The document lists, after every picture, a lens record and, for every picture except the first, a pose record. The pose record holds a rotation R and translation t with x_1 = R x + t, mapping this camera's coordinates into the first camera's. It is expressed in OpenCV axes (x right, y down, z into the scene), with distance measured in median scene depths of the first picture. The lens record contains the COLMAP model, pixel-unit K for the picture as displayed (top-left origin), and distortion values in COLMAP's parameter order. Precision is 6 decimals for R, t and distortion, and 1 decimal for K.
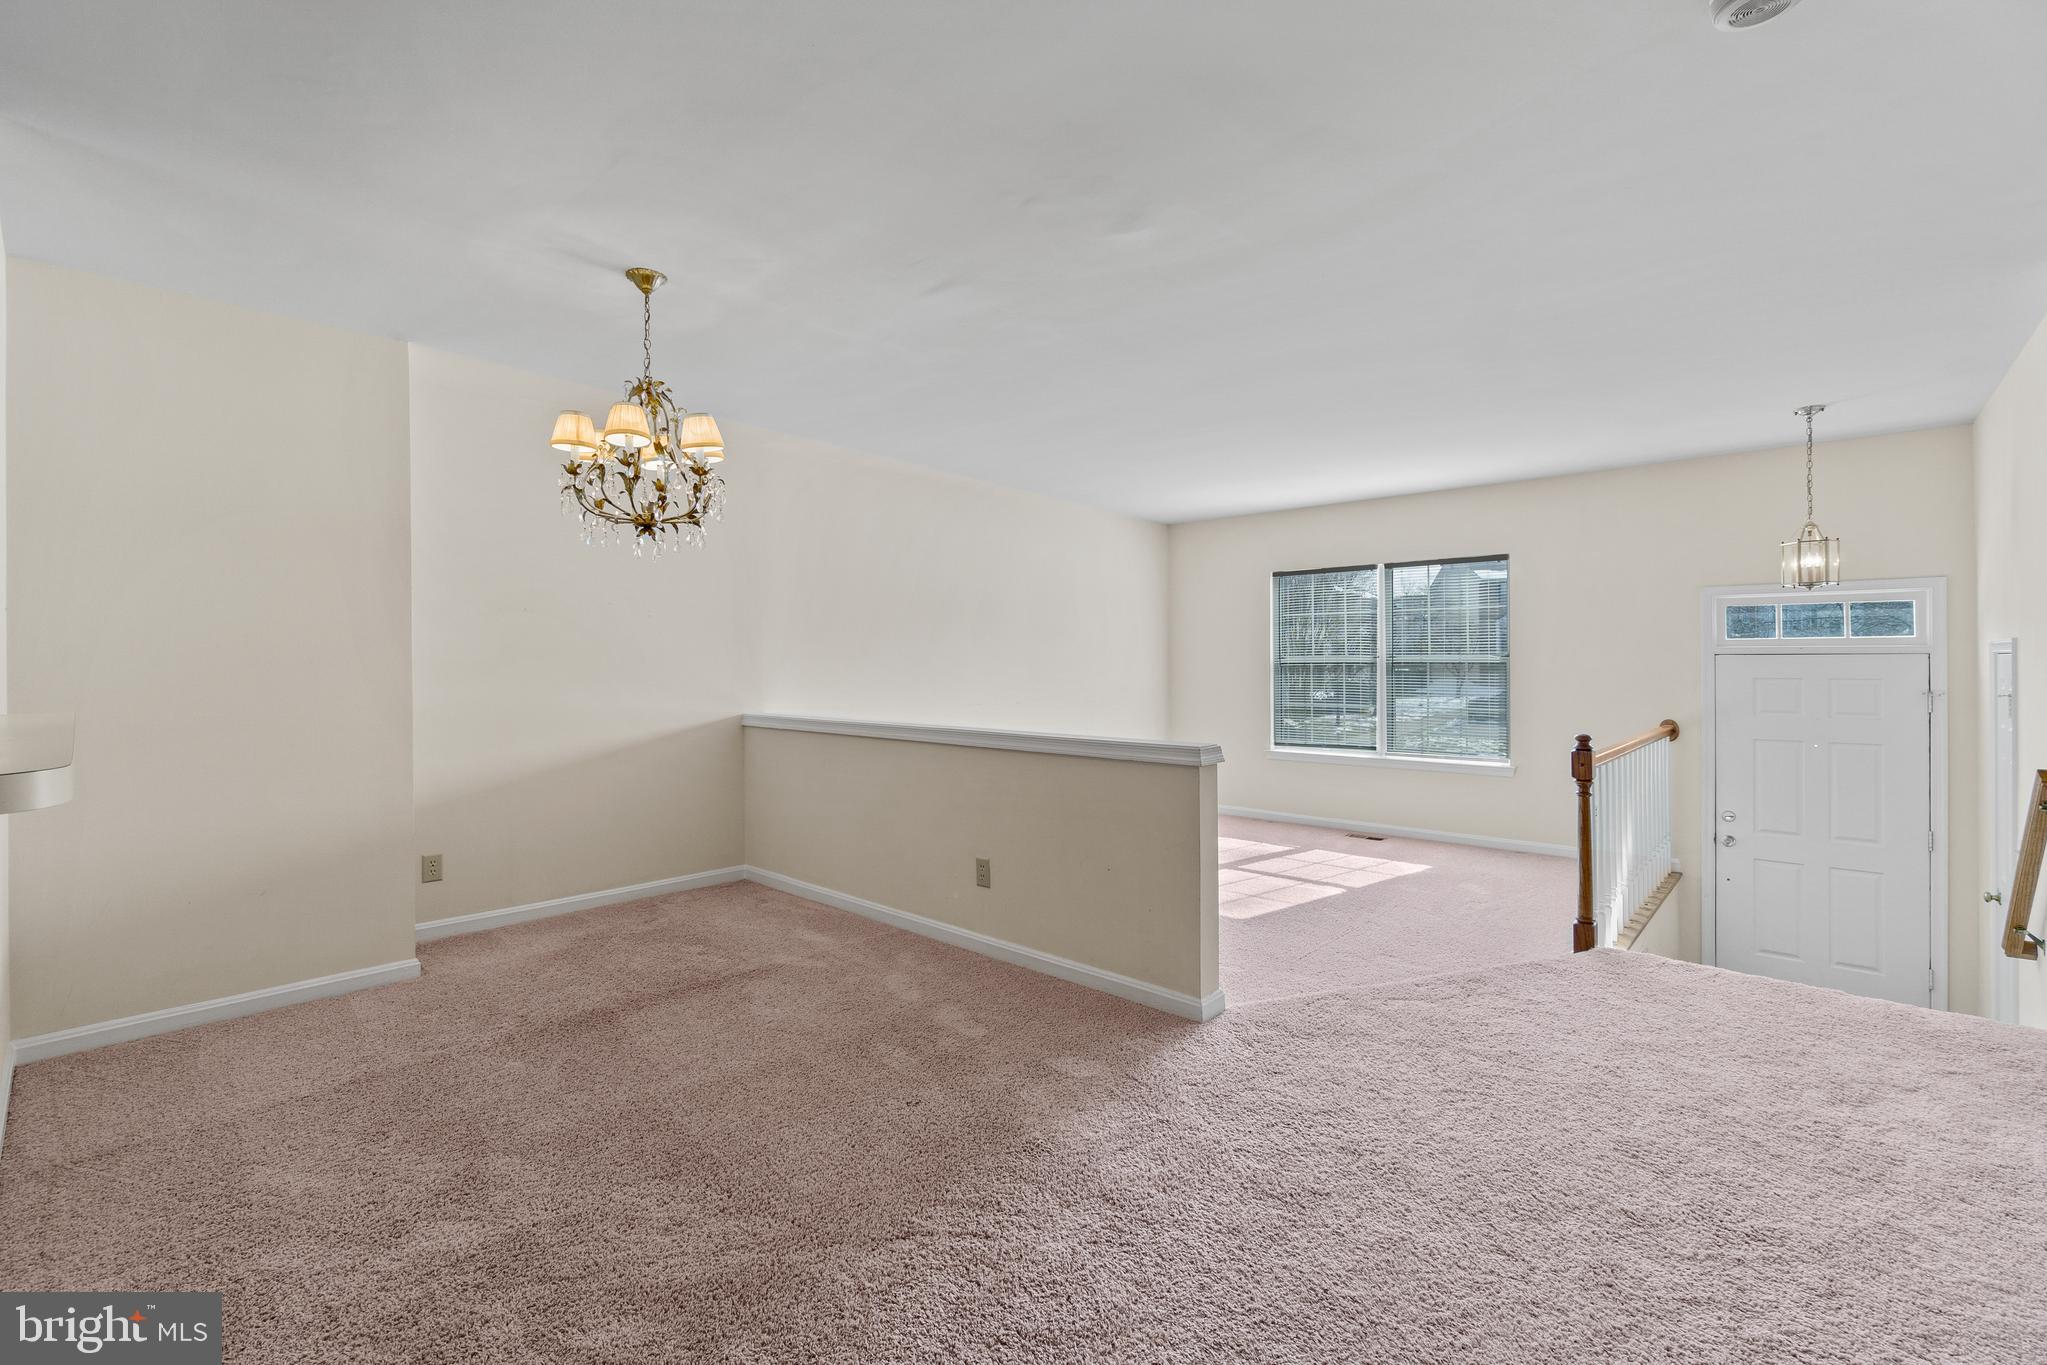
lens RADIAL K [[883.2, 0, 1013.7], [0, 883.2, 665.6], [0, 0, 1]] dist [-0.003516, 0.000533]
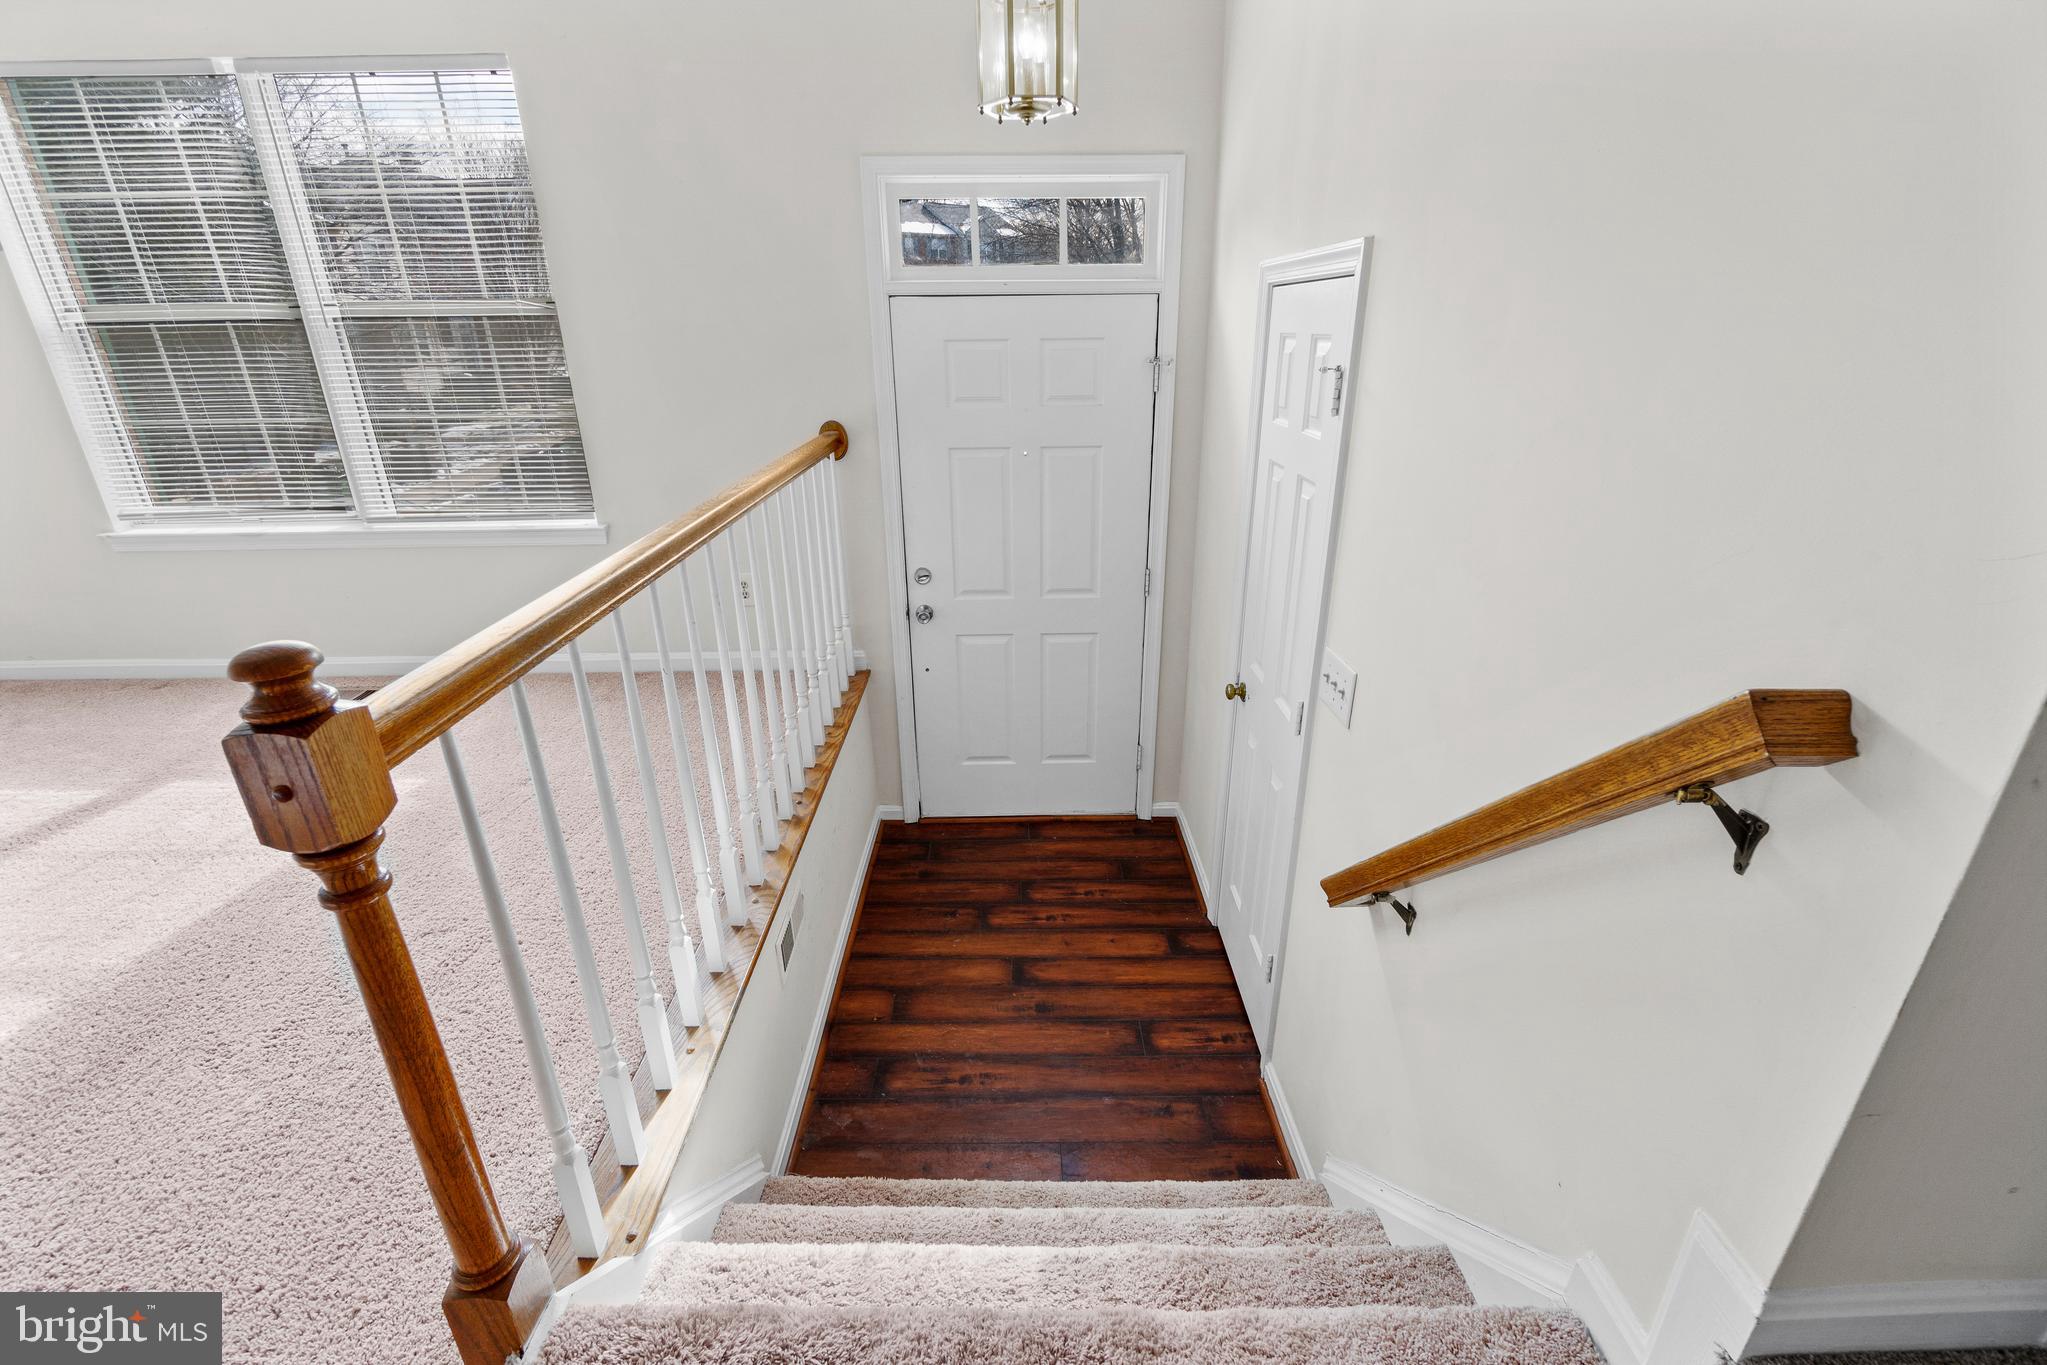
lens RADIAL K [[883.2, 0, 1013.7], [0, 883.2, 665.6], [0, 0, 1]] dist [-0.003516, 0.000533]
pose [[0.727280, -0.252541, 0.638190, 0.620886], [0.012346, 0.934508, 0.355728, 0.011061], [-0.686230, -0.250835, 0.682767, 0.718277]]
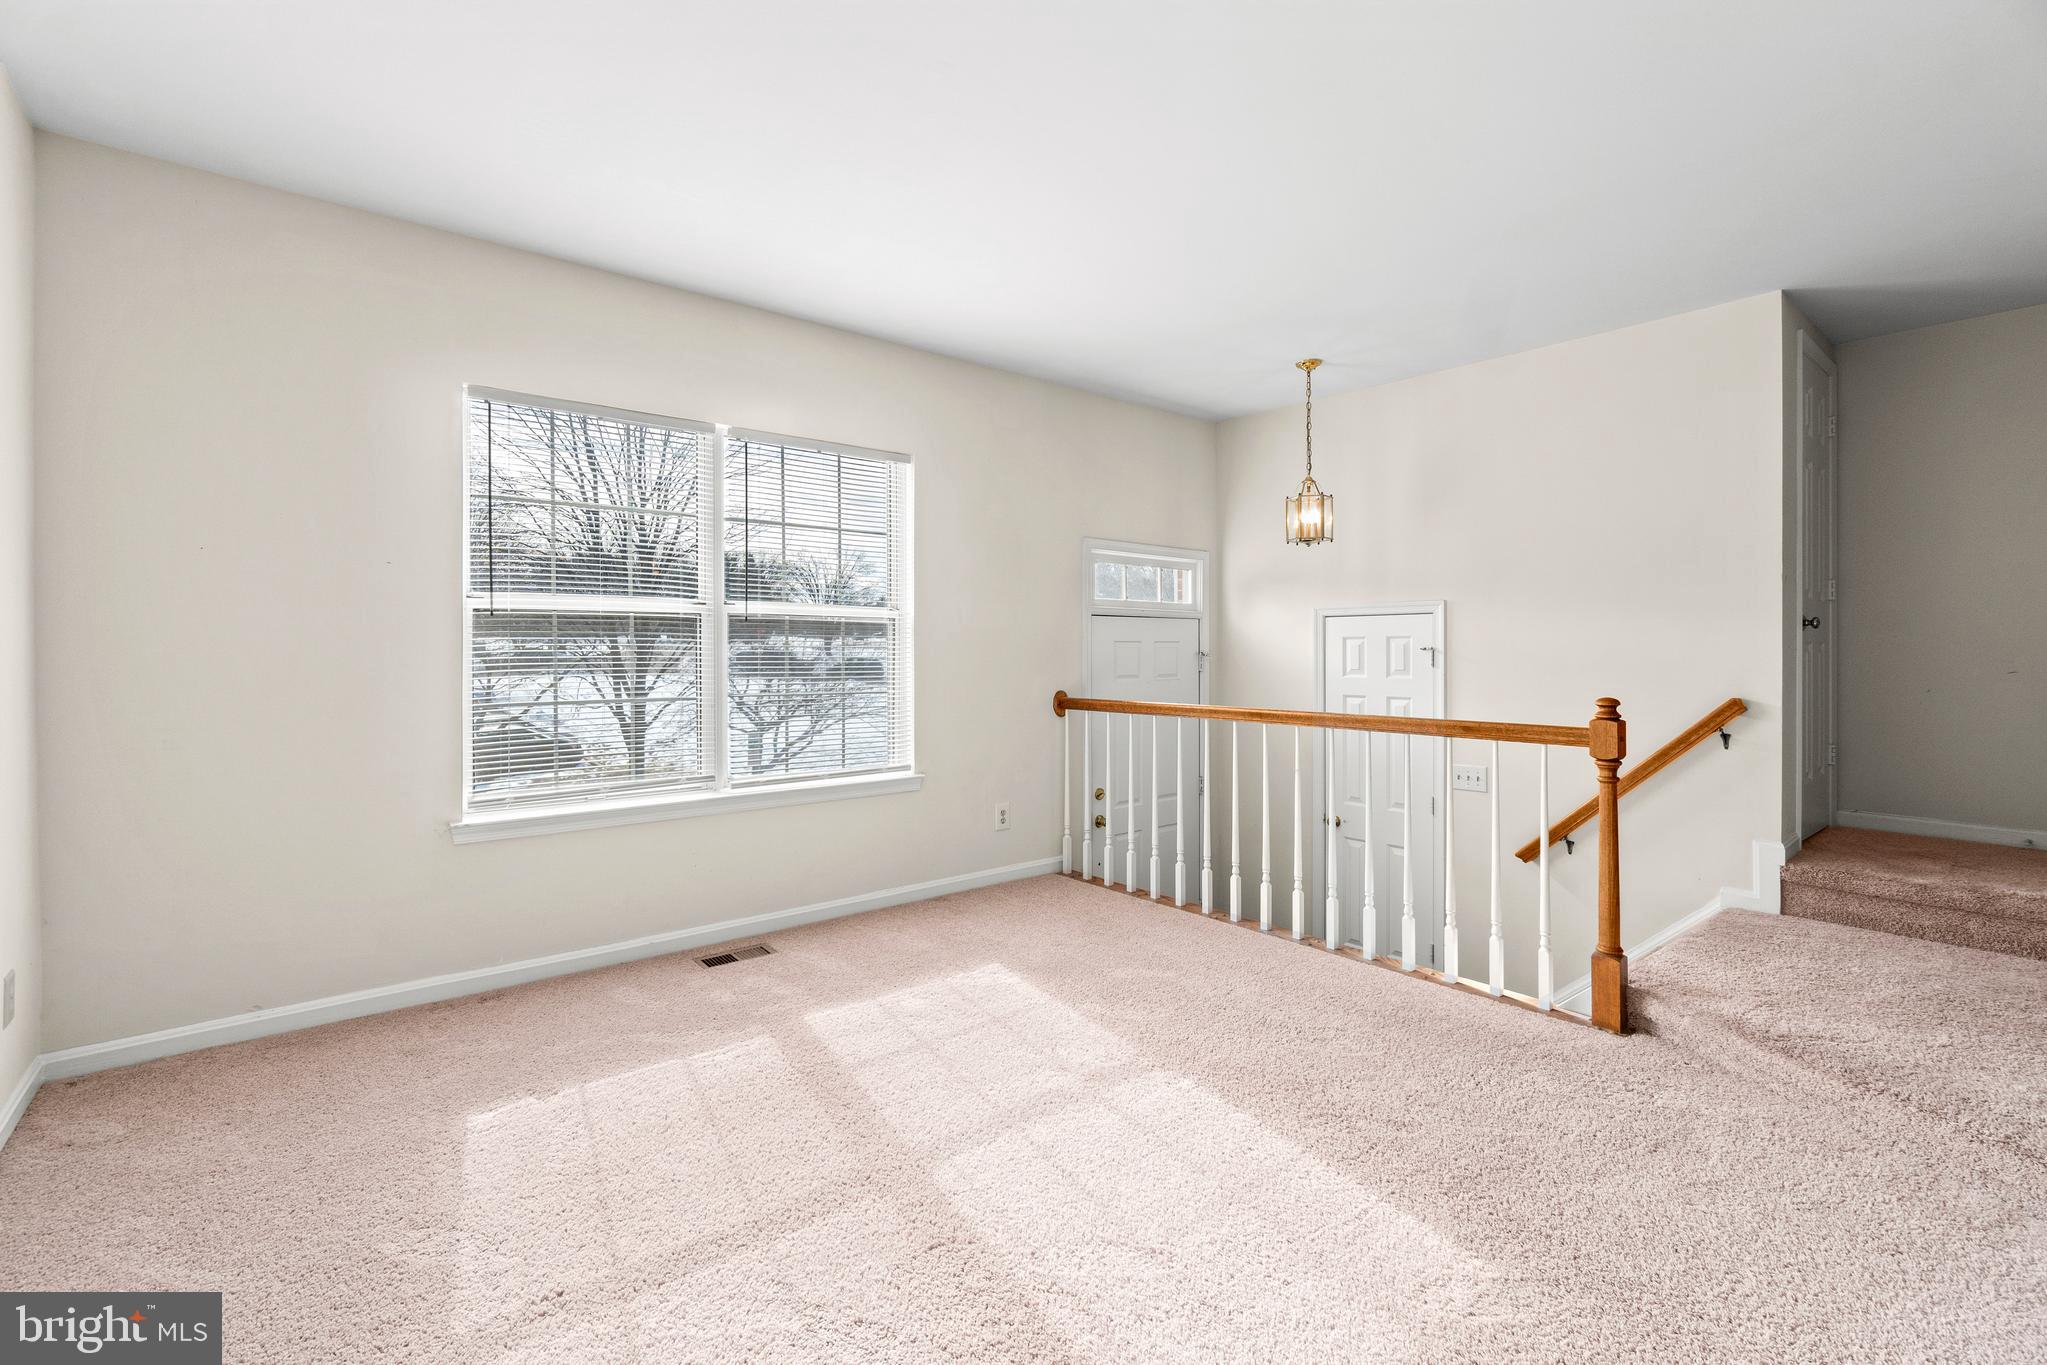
lens RADIAL K [[900.9, 0, 1015.3], [0, 900.9, 655.5], [0, 0, 1]] dist [-0.000440, 0.000336]
pose [[0.136369, 0.000520, 0.990658, -0.155701], [0.005282, 0.999985, -0.001252, 0.040623], [-0.990644, 0.005403, 0.136364, 1.343129]]
